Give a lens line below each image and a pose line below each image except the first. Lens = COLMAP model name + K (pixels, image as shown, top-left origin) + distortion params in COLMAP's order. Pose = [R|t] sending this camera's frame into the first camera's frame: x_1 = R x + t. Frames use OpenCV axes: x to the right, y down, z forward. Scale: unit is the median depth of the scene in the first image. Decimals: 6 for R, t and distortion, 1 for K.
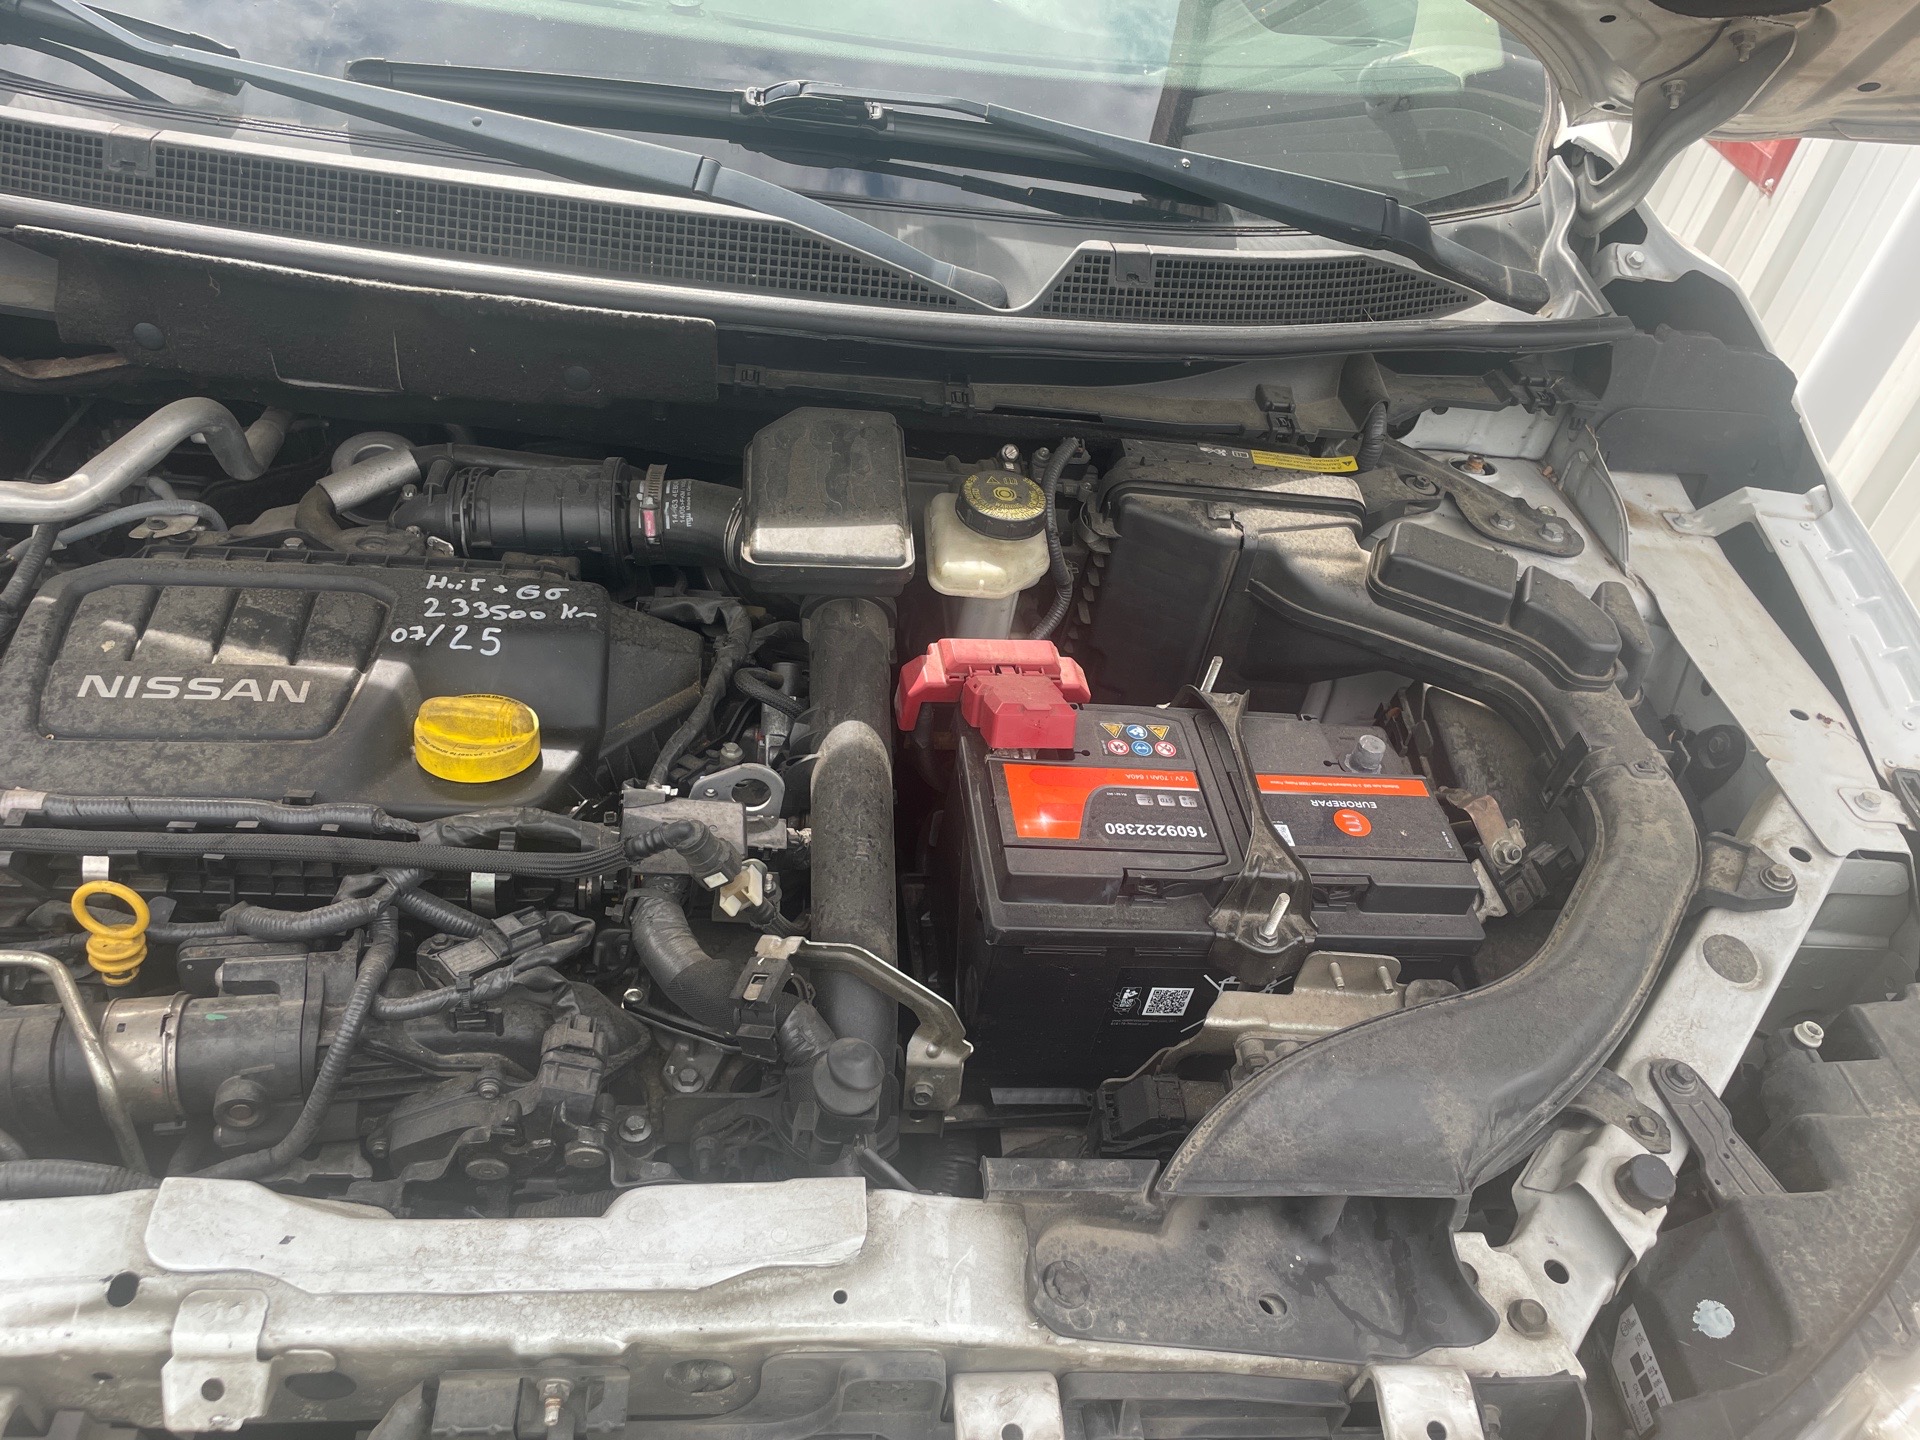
lens RADIAL K [[1456.4, 0, 962.0], [0, 1456.4, 751.2], [0, 0, 1]] dist [0.082471, -0.111677]
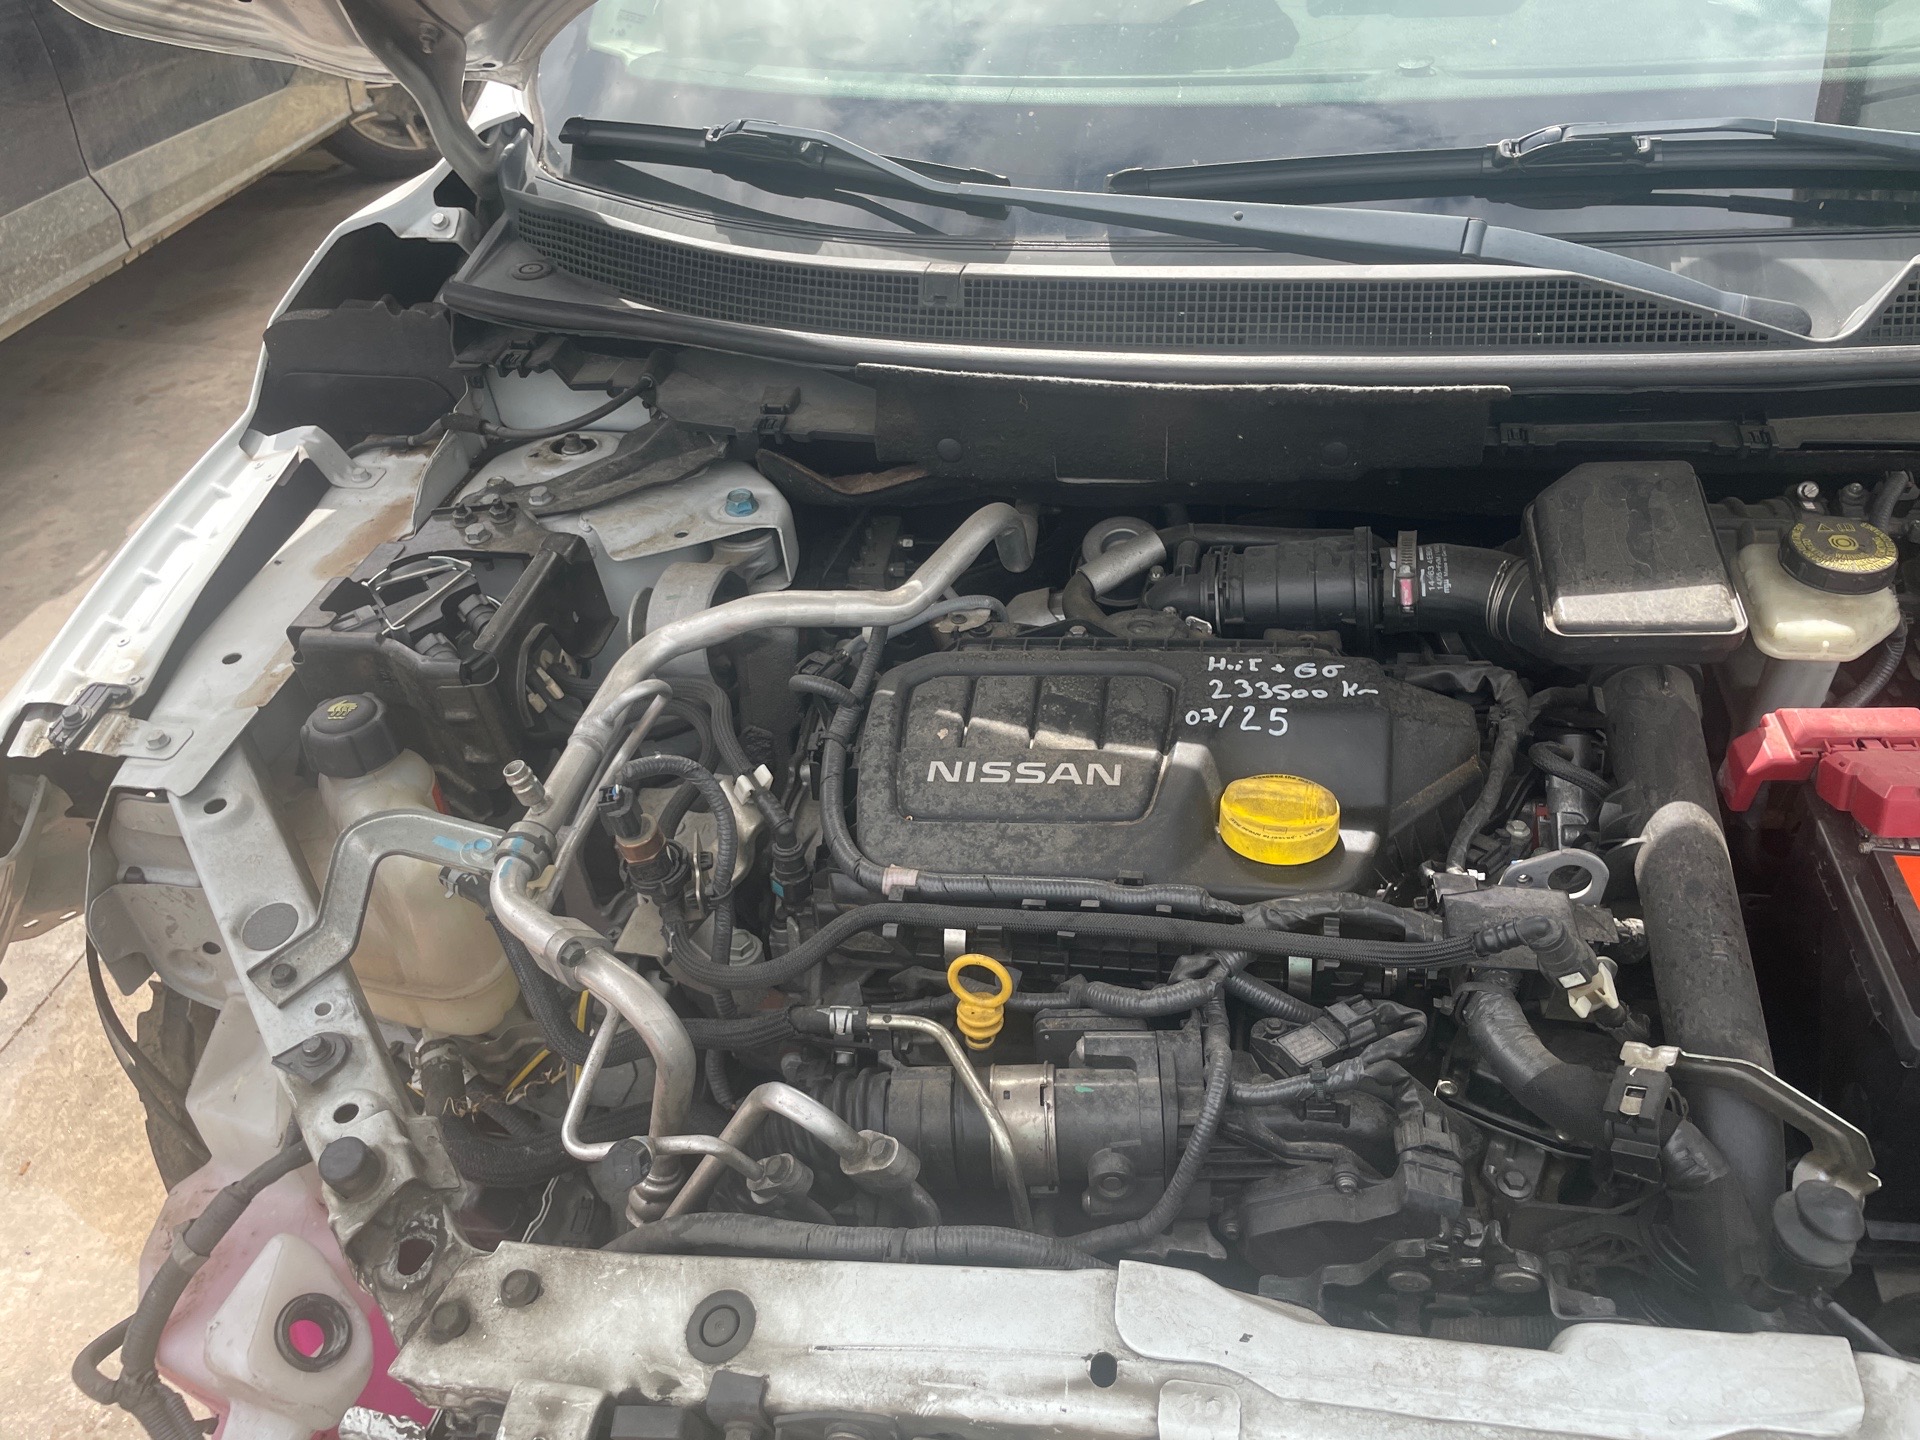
lens RADIAL K [[1456.4, 0, 940.8], [0, 1456.4, 716.2], [0, 0, 1]] dist [0.082471, -0.111677]
pose [[0.942707, -0.015541, -0.333258, -0.212266], [0.003177, 0.999287, -0.037613, -0.042796], [0.333605, 0.034399, 0.942085, -0.033686]]
